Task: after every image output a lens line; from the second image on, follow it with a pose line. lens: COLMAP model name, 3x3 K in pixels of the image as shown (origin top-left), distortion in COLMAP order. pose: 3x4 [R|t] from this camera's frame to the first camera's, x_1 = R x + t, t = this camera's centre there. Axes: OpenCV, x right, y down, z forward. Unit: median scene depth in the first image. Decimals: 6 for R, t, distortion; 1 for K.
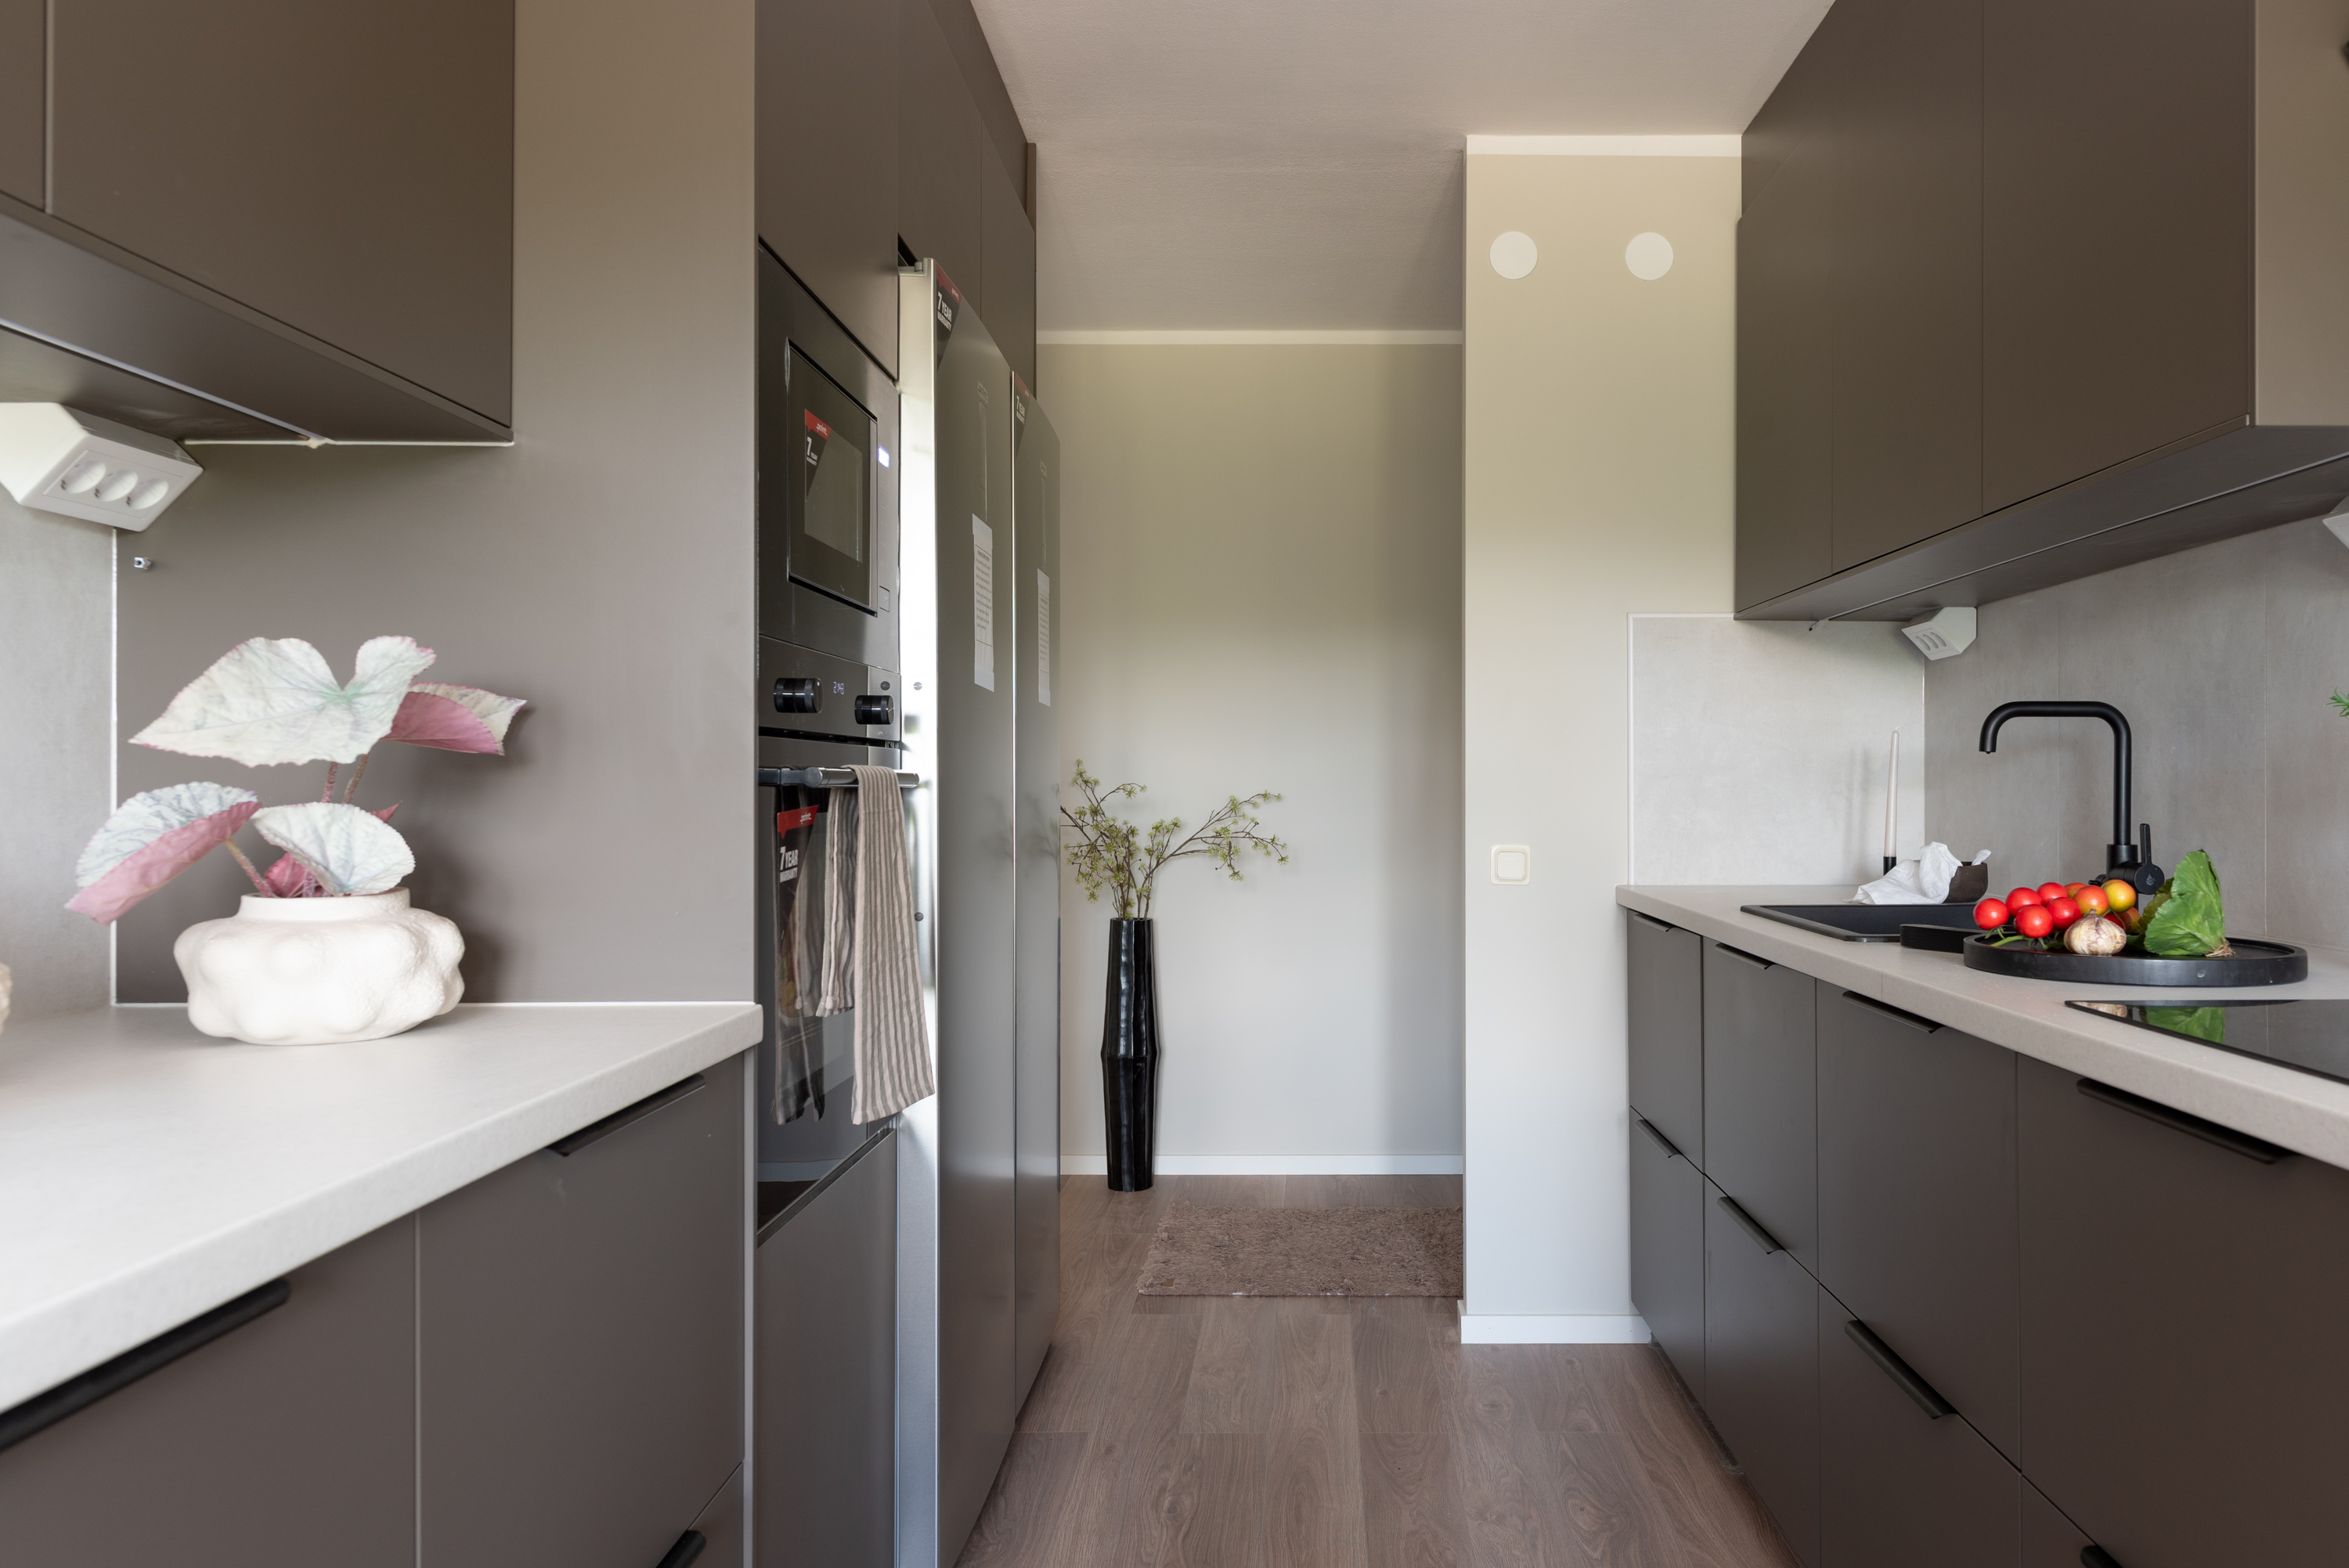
lens RADIAL K [[1636.5, 0, 1196.5], [0, 1636.5, 797.5], [0, 0, 1]] dist [-0.000335, -0.000672]
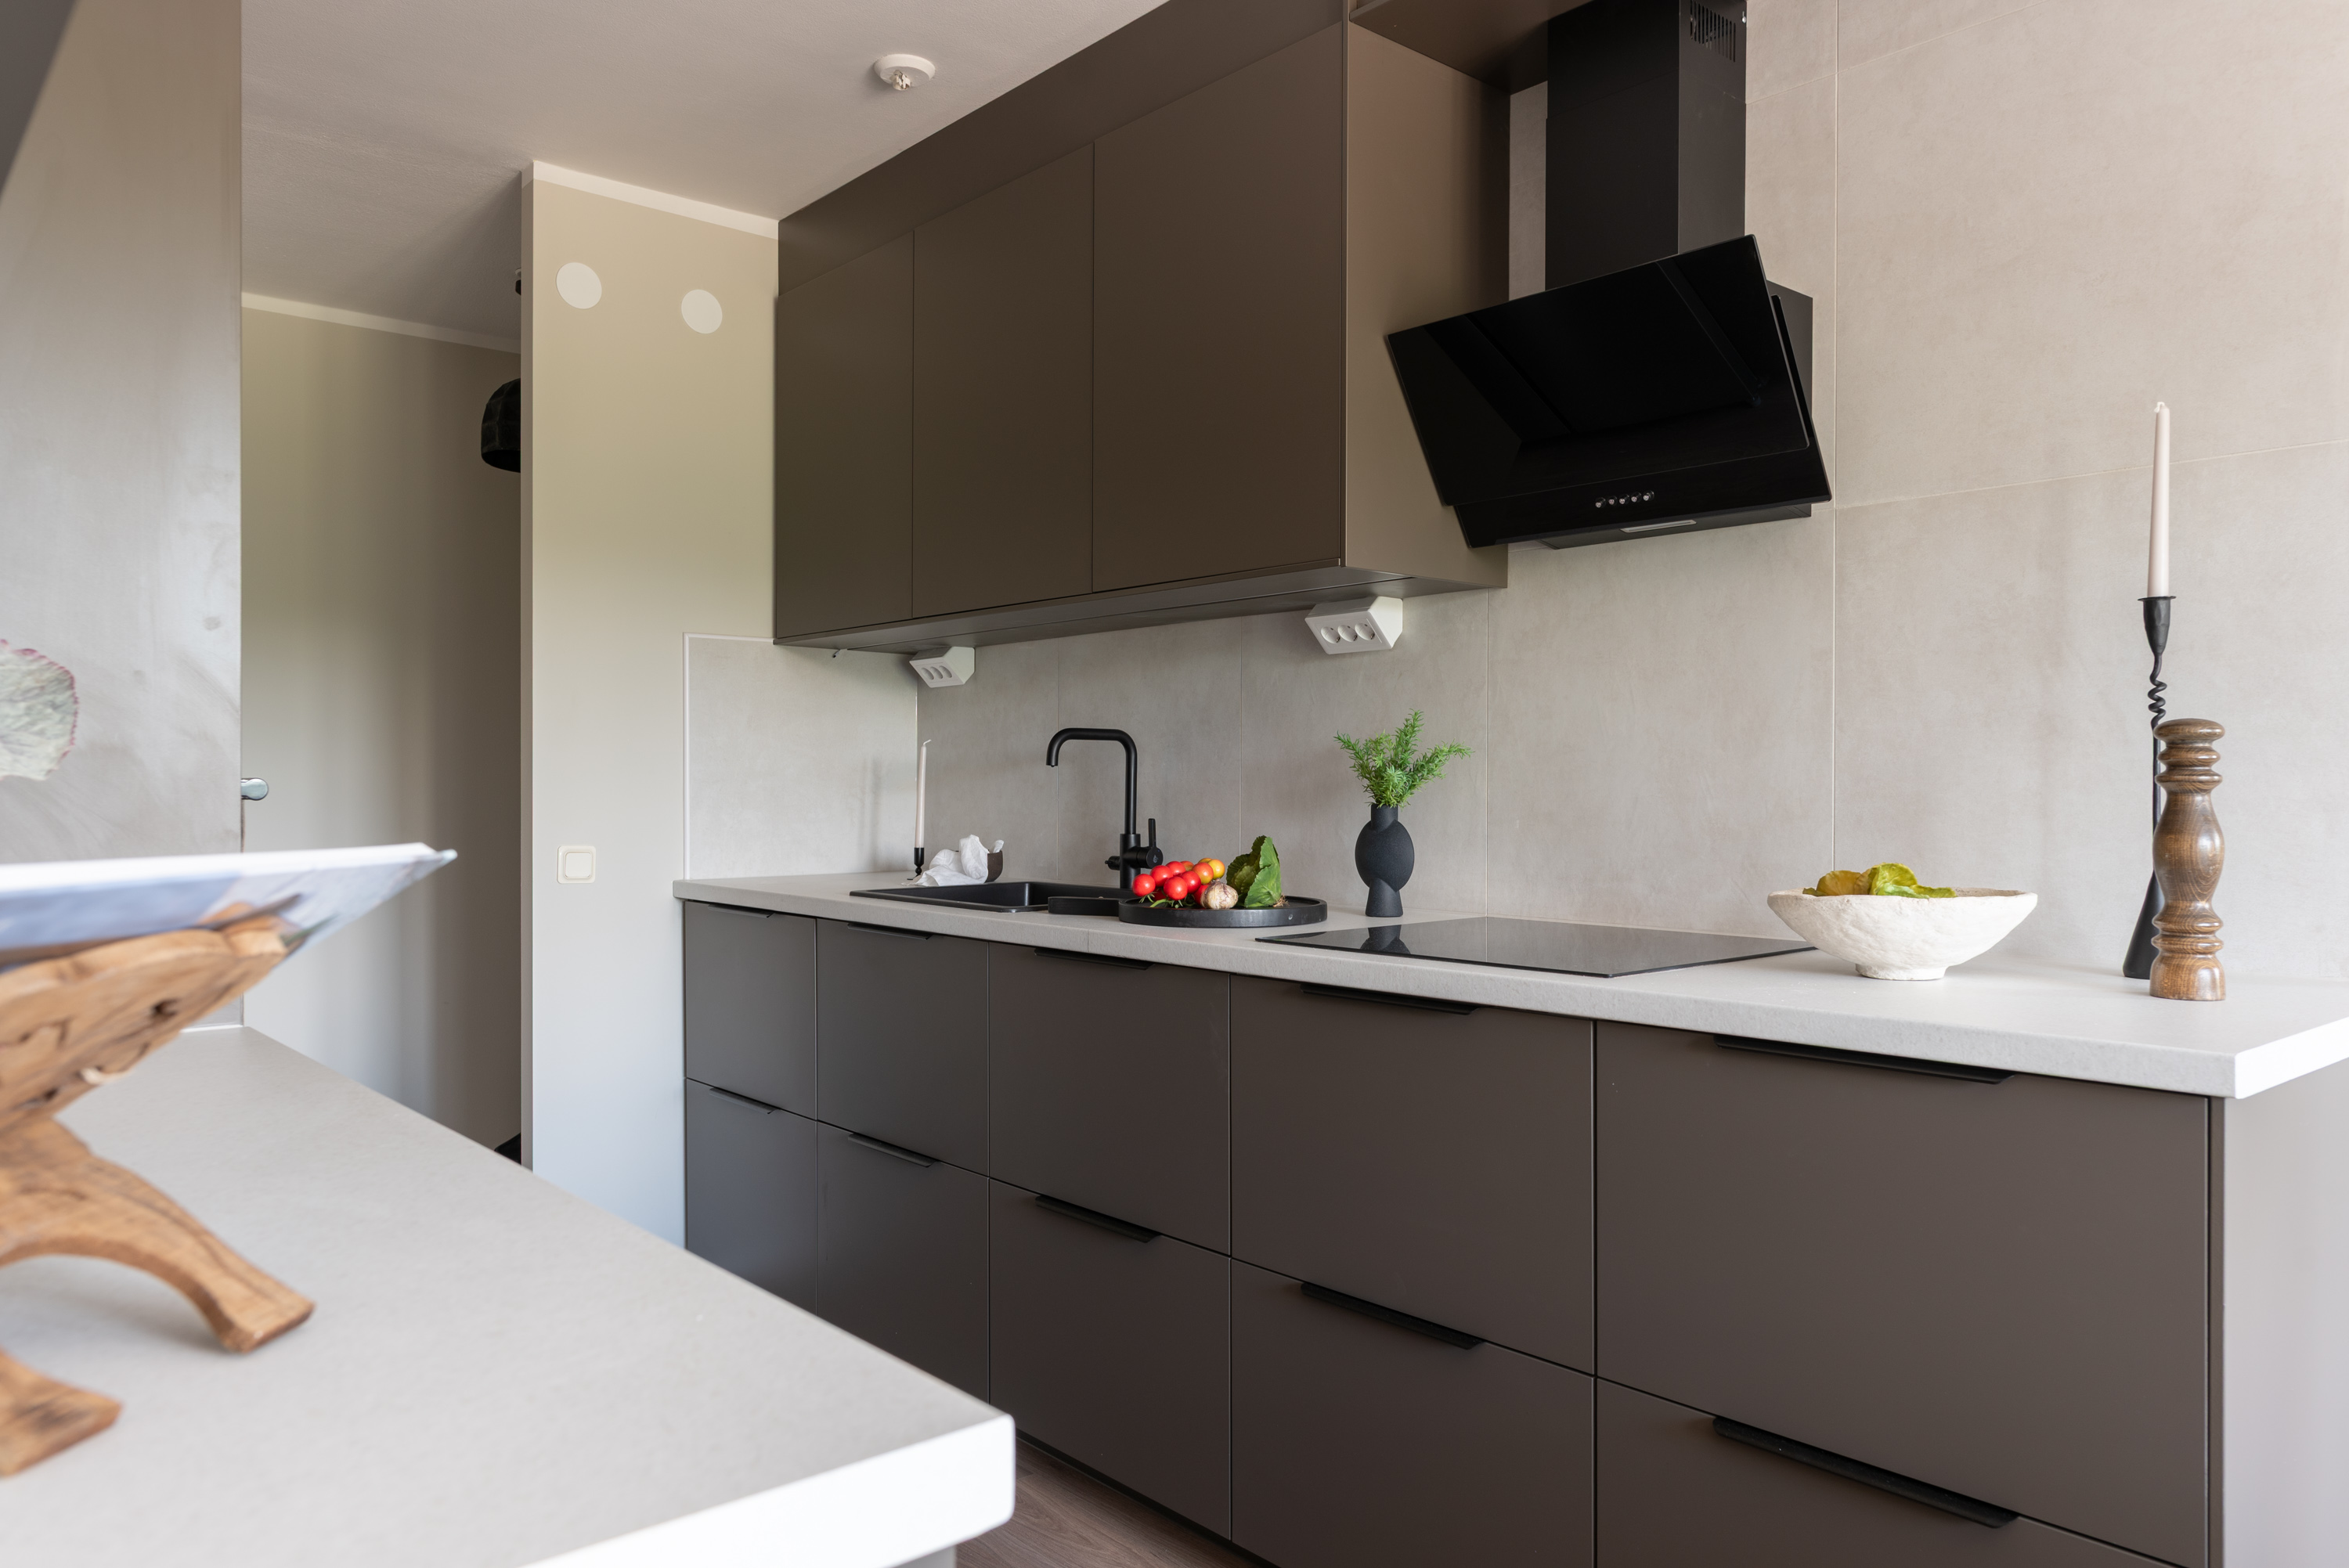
lens RADIAL K [[1636.5, 0, 1116.4], [0, 1636.5, 796.2], [0, 0, 1]] dist [-0.000335, -0.000672]
pose [[0.759077, -0.004482, 0.650985, -0.260523], [0.003679, 0.999990, 0.002596, -0.004965], [-0.650990, 0.000424, 0.759086, -0.027828]]
